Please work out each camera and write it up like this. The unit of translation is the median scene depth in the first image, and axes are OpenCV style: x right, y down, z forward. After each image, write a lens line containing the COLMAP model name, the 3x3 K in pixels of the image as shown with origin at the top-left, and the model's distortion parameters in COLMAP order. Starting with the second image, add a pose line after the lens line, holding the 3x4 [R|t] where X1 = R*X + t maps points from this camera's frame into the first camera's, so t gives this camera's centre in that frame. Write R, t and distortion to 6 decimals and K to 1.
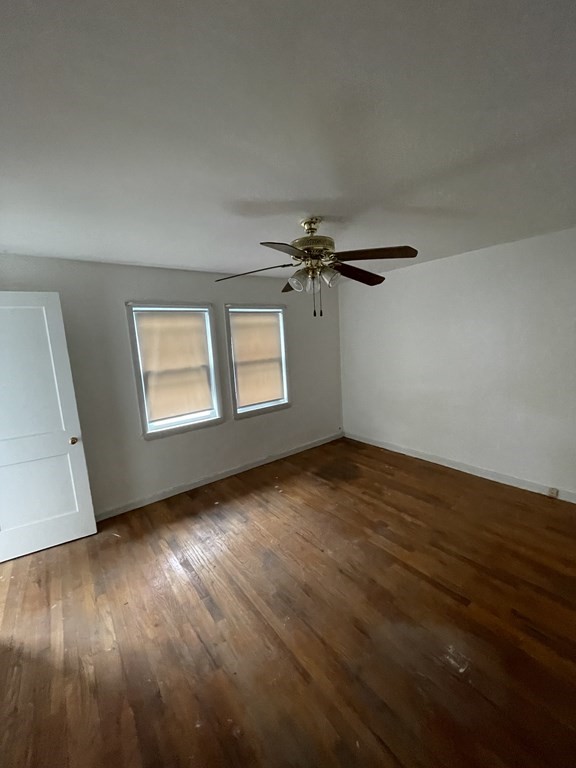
lens RADIAL K [[308.3, 0, 286.1], [0, 308.3, 384.7], [0, 0, 1]] dist [0.000124, -0.004202]
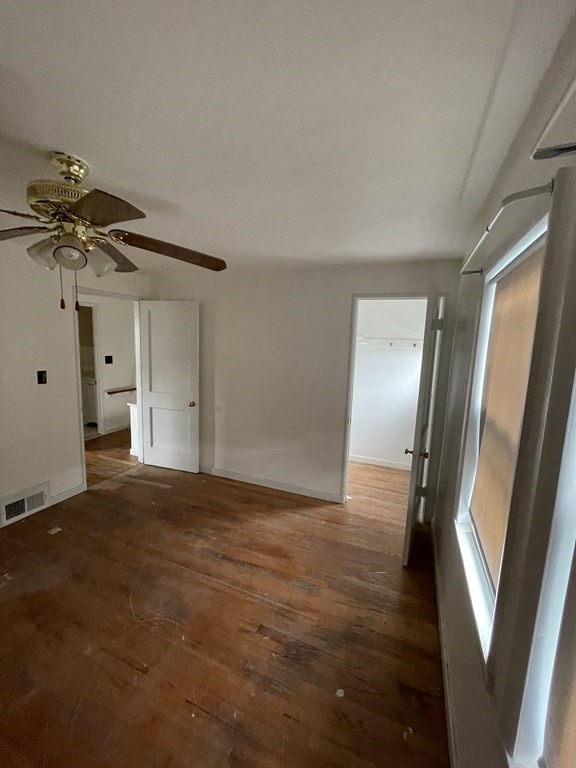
lens RADIAL K [[308.3, 0, 286.1], [0, 308.3, 384.7], [0, 0, 1]] dist [0.000124, -0.004202]
pose [[-0.868140, 0.090104, -0.488072, 0.045857], [-0.056278, 0.959169, 0.277178, -0.289120], [0.493118, 0.268097, -0.827622, 1.932540]]
